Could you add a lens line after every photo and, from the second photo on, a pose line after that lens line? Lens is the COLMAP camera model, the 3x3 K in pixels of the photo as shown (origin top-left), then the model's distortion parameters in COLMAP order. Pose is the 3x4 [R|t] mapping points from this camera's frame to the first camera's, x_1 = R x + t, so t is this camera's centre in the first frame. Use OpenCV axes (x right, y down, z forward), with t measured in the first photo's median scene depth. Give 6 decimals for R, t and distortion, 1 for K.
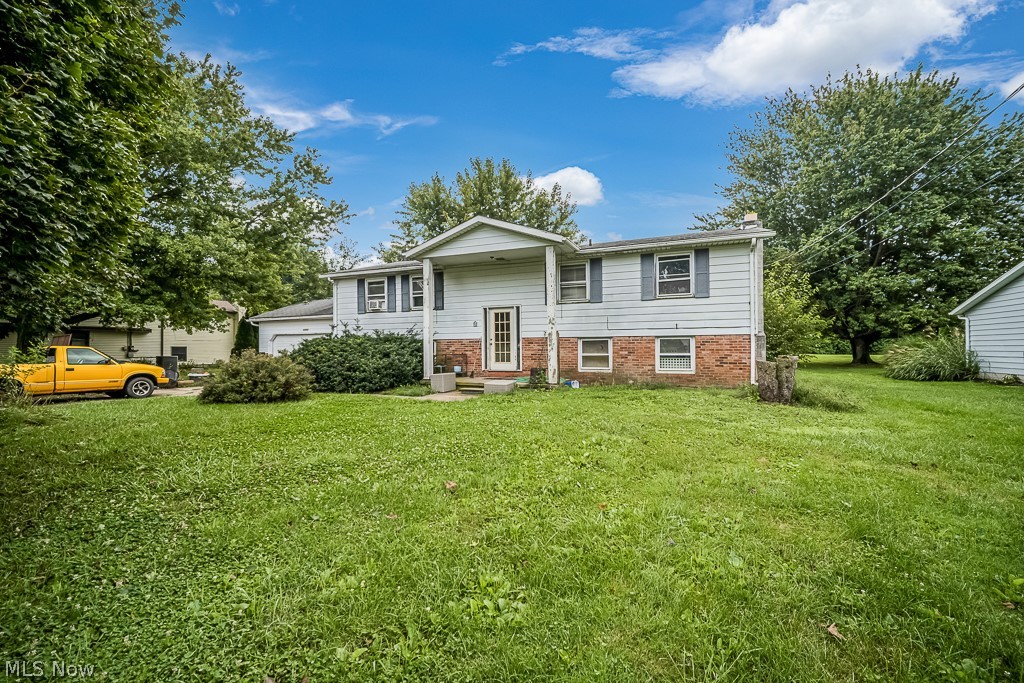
lens RADIAL K [[409.5, 0, 508.1], [0, 409.5, 352.4], [0, 0, 1]] dist [-0.003113, -0.000158]
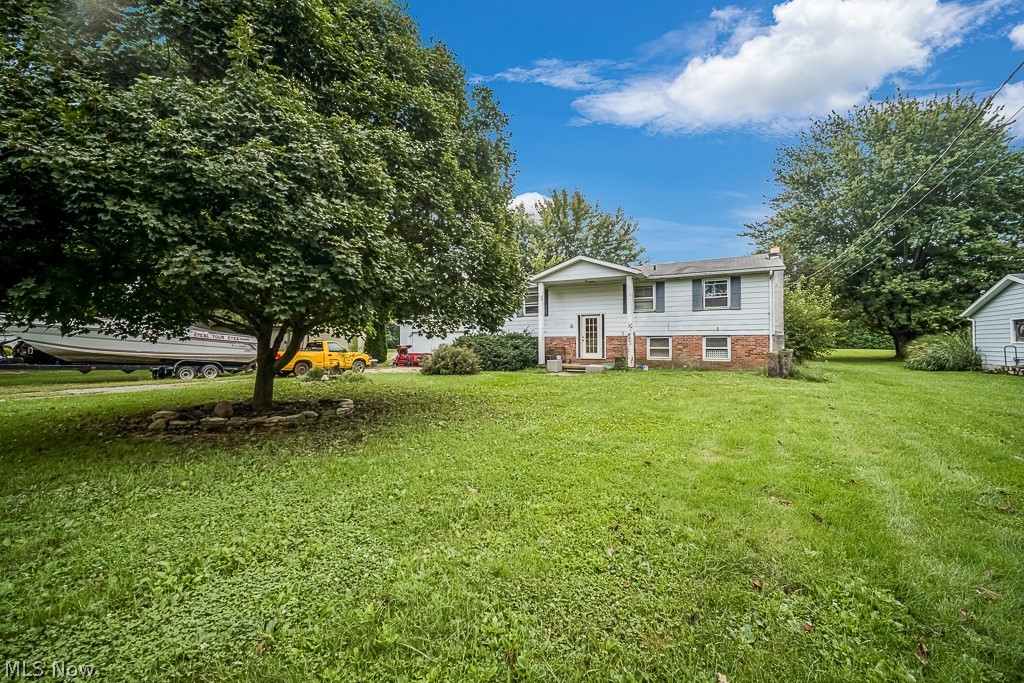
lens RADIAL K [[409.5, 0, 506.3], [0, 409.5, 342.9], [0, 0, 1]] dist [-0.003113, -0.000158]
pose [[0.993326, 0.003971, -0.115276, -0.151018], [-0.004780, 0.999966, -0.006742, 0.000122], [0.115245, 0.007248, 0.993311, -0.478560]]
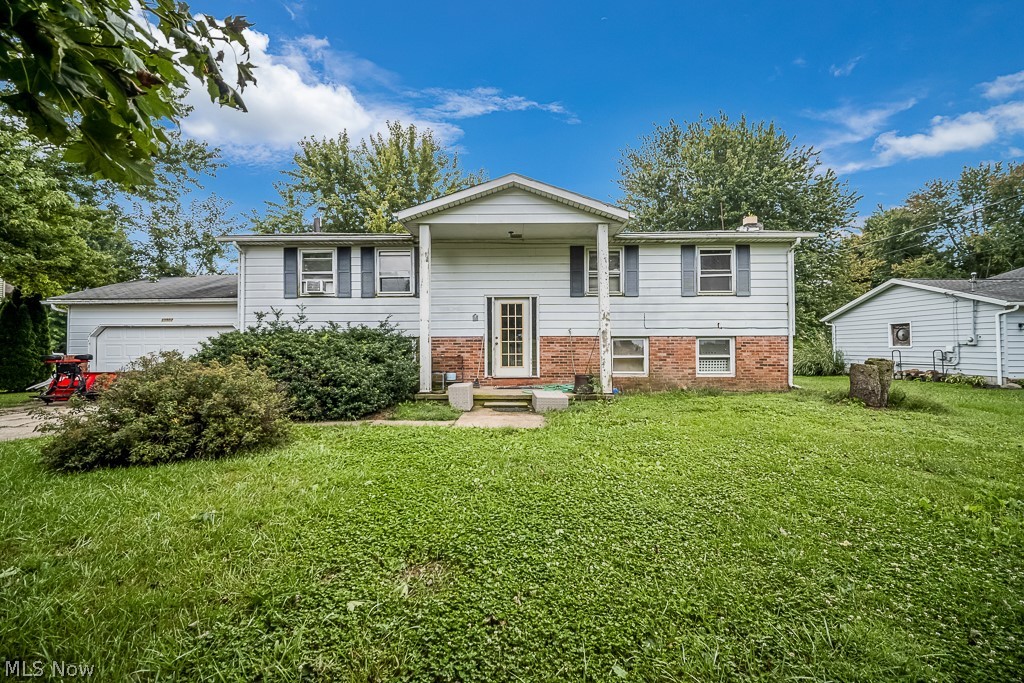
lens RADIAL K [[409.5, 0, 512.7], [0, 409.5, 342.4], [0, 0, 1]] dist [-0.003113, -0.000158]
pose [[0.931285, 0.006543, 0.364233, -0.314271], [0.001176, 0.999779, -0.020967, -0.006707], [-0.364289, 0.019954, 0.931072, 0.272700]]
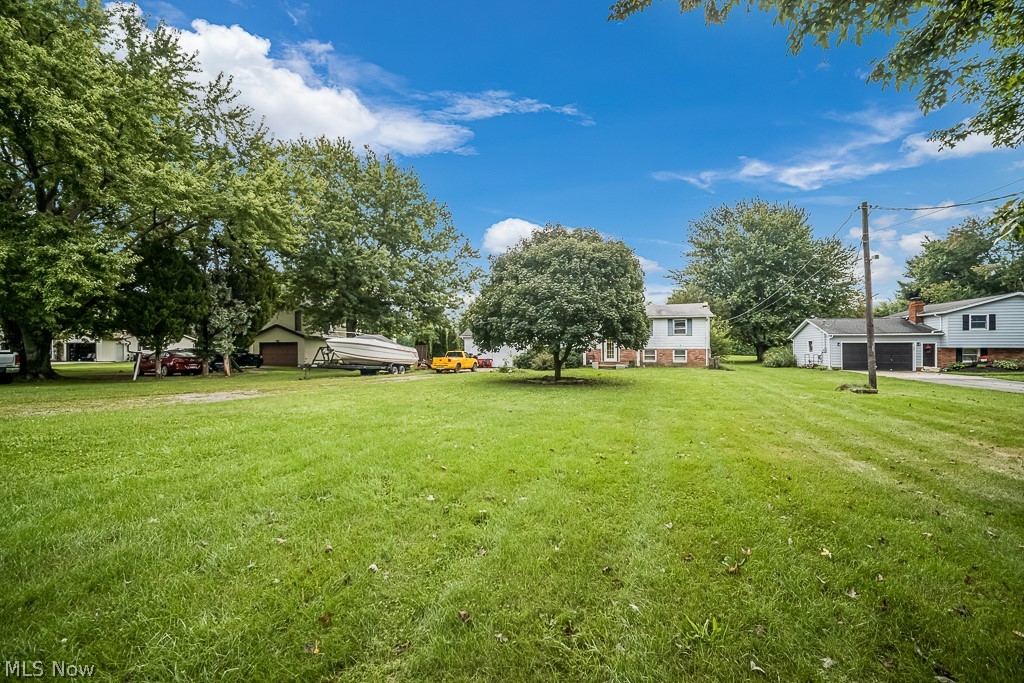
lens RADIAL K [[409.5, 0, 511.4], [0, 409.5, 346.7], [0, 0, 1]] dist [-0.003113, -0.000158]
pose [[0.993799, 0.007448, 0.110944, -0.920677], [-0.005901, 0.999881, -0.014263, -0.007374], [-0.111037, 0.013520, 0.993724, -1.450231]]
